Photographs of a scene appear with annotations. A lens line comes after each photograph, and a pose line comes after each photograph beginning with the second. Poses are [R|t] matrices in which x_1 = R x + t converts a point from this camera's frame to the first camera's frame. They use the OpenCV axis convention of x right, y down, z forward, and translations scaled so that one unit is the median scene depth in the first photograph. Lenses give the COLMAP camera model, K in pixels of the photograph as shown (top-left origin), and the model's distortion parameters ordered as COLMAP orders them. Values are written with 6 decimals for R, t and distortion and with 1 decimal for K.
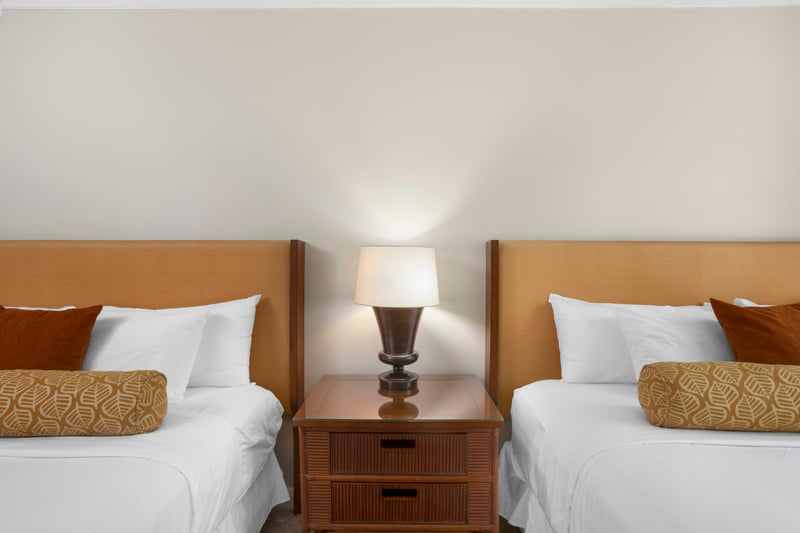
lens RADIAL K [[462.9, 0, 405.7], [0, 462.9, 265.8], [0, 0, 1]] dist [-0.008126, 0.001033]
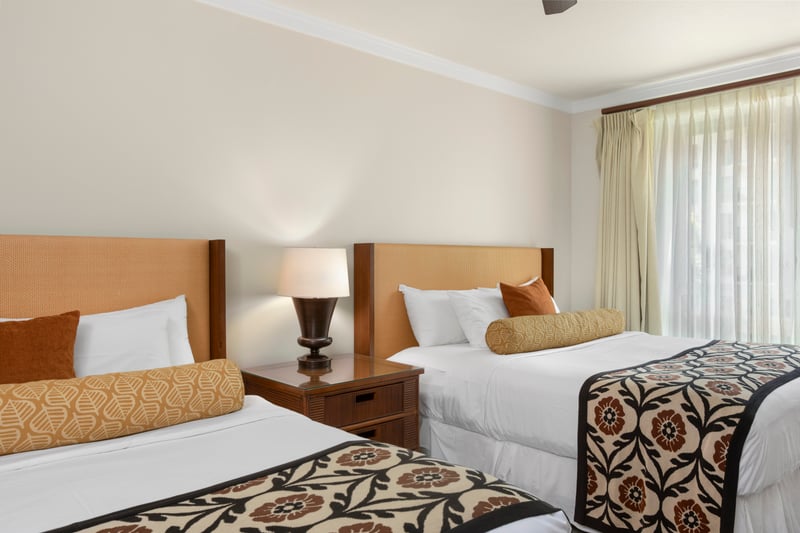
lens RADIAL K [[626.3, 0, 400.0], [0, 626.3, 263.2], [0, 0, 1]] dist [-0.010178, -0.000489]
pose [[0.702807, -0.003003, 0.711374, -1.118480], [0.004566, 0.999990, -0.000289, -0.001118], [-0.711366, 0.003451, 0.702814, -0.310162]]
